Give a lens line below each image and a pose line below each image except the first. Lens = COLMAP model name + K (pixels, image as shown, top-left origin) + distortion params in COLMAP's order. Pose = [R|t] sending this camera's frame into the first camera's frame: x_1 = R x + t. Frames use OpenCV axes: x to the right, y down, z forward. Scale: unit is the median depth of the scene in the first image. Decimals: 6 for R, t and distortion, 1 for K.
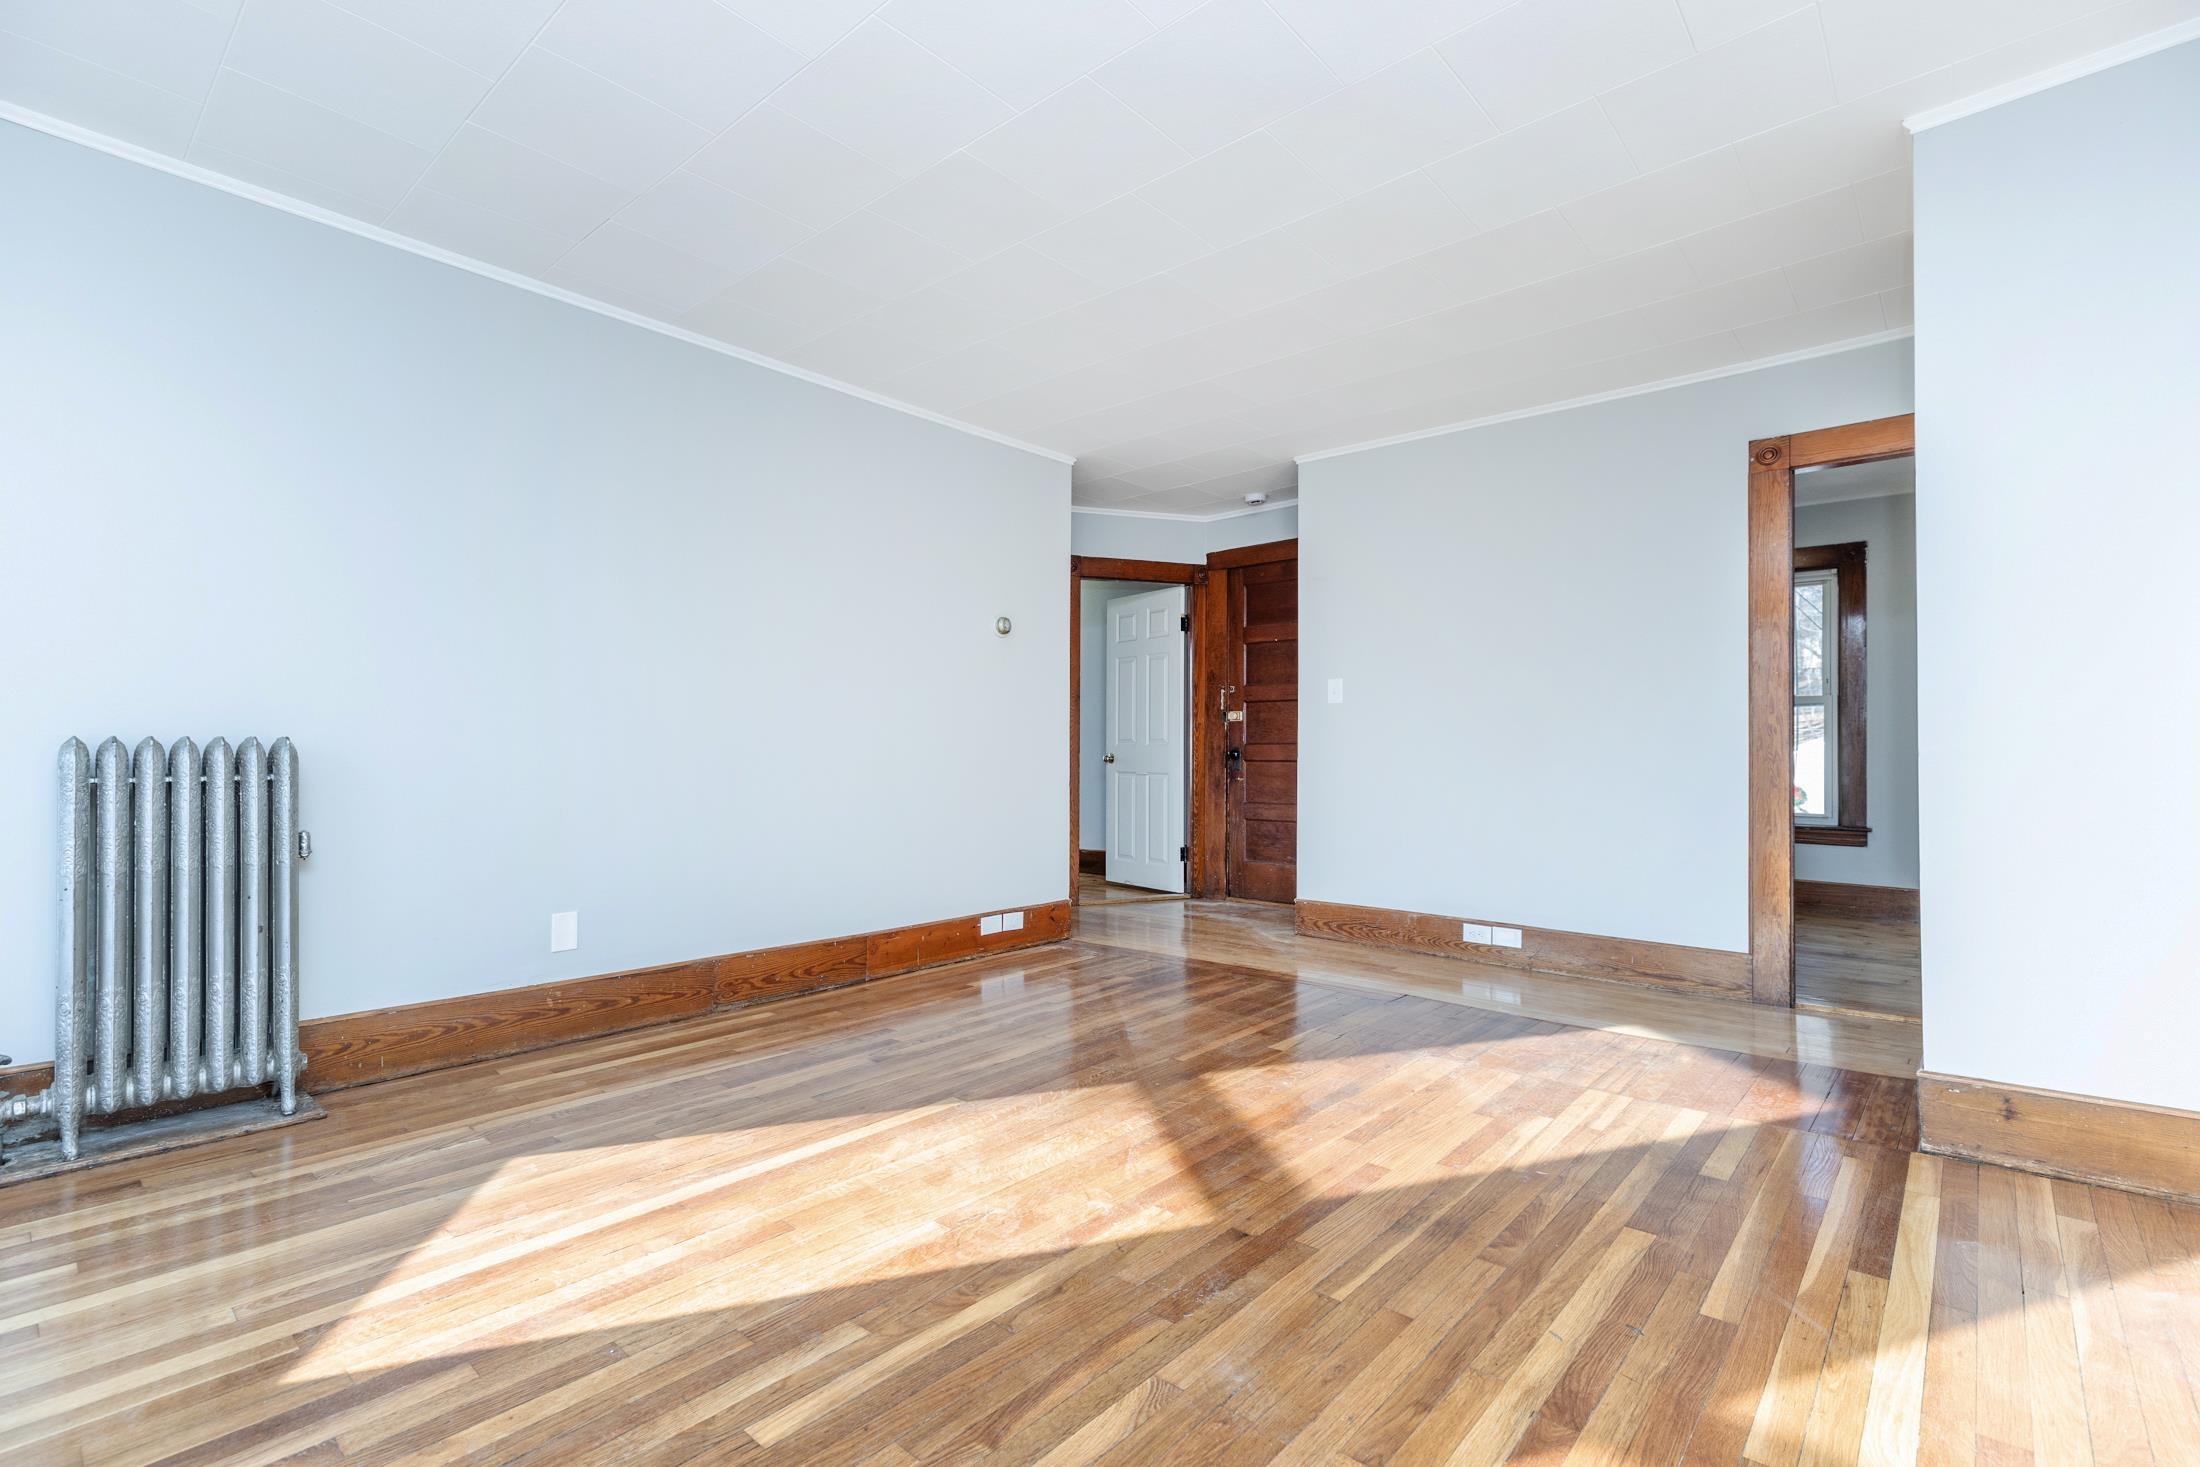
lens RADIAL K [[983.1, 0, 1100.0], [0, 983.1, 733.5], [0, 0, 1]] dist [0.005300, -0.000709]
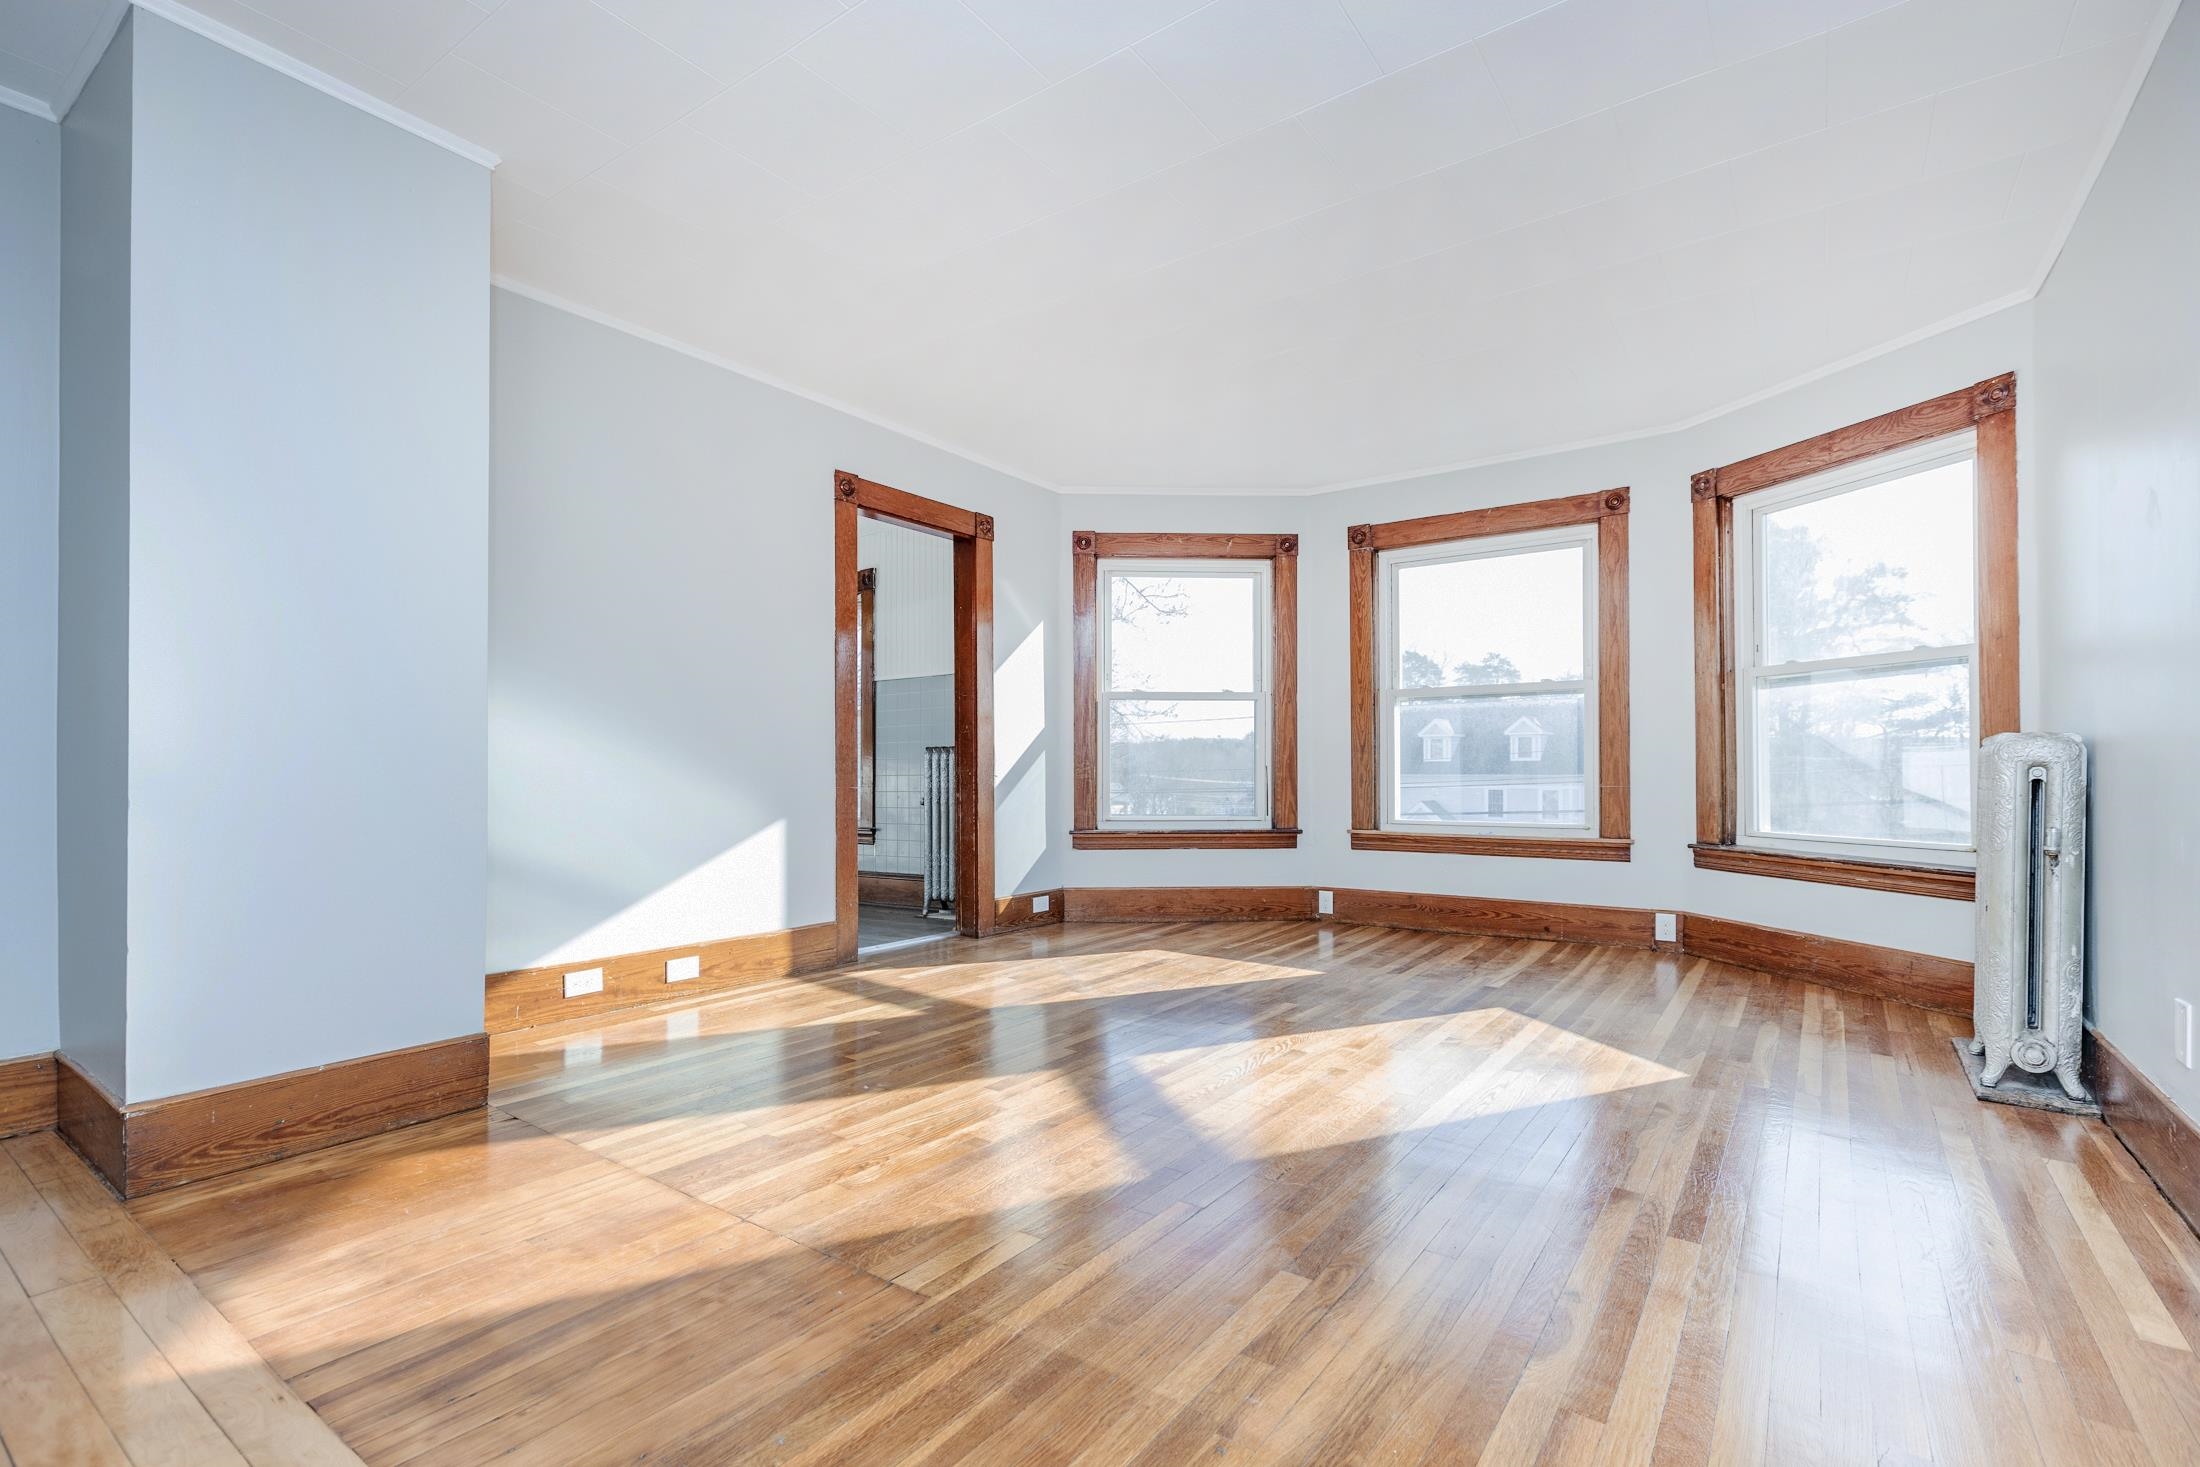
lens RADIAL K [[983.1, 0, 1100.0], [0, 983.1, 733.5], [0, 0, 1]] dist [0.005300, -0.000709]
pose [[-0.995178, -0.007252, -0.097820, 0.280799], [-0.001948, 0.998528, -0.054203, 0.072868], [0.098069, -0.053752, -0.993727, 2.289153]]
